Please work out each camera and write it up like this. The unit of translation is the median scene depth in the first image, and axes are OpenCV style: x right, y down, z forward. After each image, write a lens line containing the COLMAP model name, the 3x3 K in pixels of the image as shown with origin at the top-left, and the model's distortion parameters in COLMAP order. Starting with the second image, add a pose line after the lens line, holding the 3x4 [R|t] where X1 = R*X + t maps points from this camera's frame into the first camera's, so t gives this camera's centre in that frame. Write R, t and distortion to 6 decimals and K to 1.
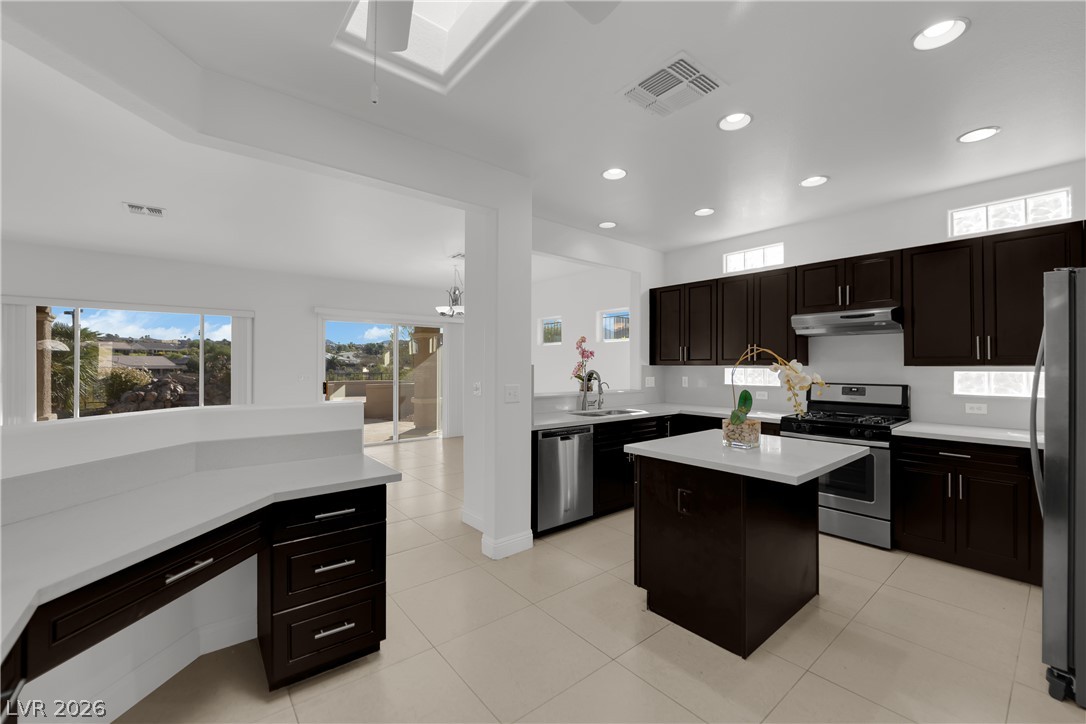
lens RADIAL K [[436.9, 0, 543.0], [0, 436.9, 362.0], [0, 0, 1]] dist [-0.017983, -0.000137]
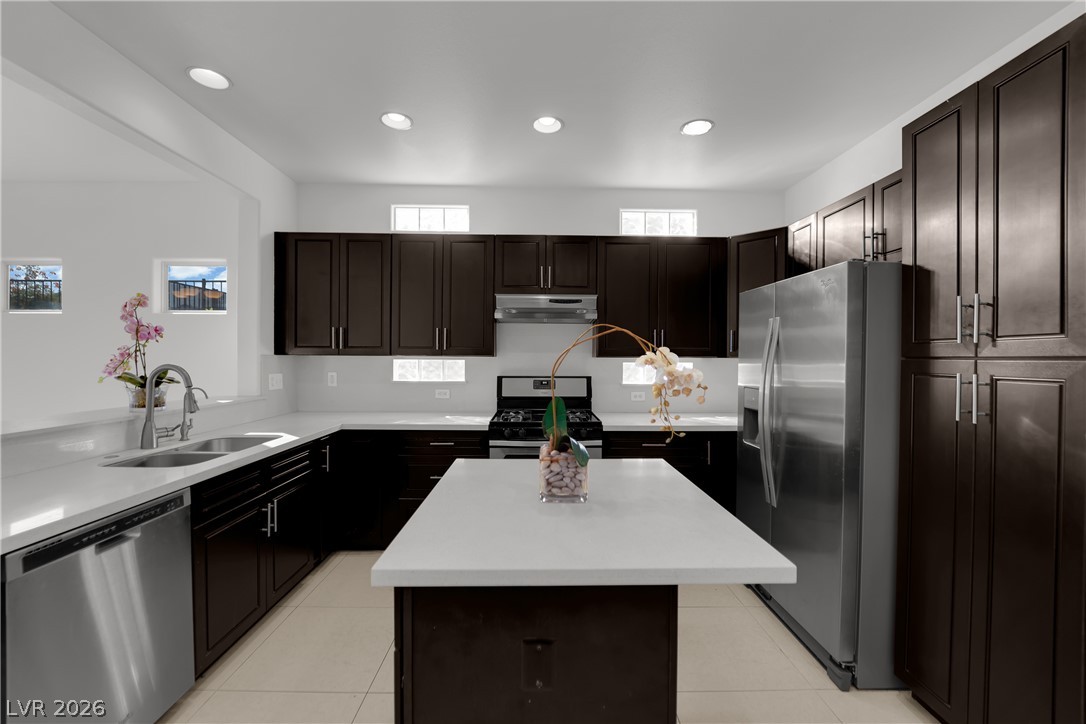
lens RADIAL K [[436.9, 0, 543.0], [0, 436.9, 362.0], [0, 0, 1]] dist [-0.017983, -0.000137]
pose [[0.617412, -0.006324, 0.786615, -0.006930], [-0.010511, 0.999812, 0.016288, 0.004112], [-0.786570, -0.018325, 0.617229, 0.370956]]
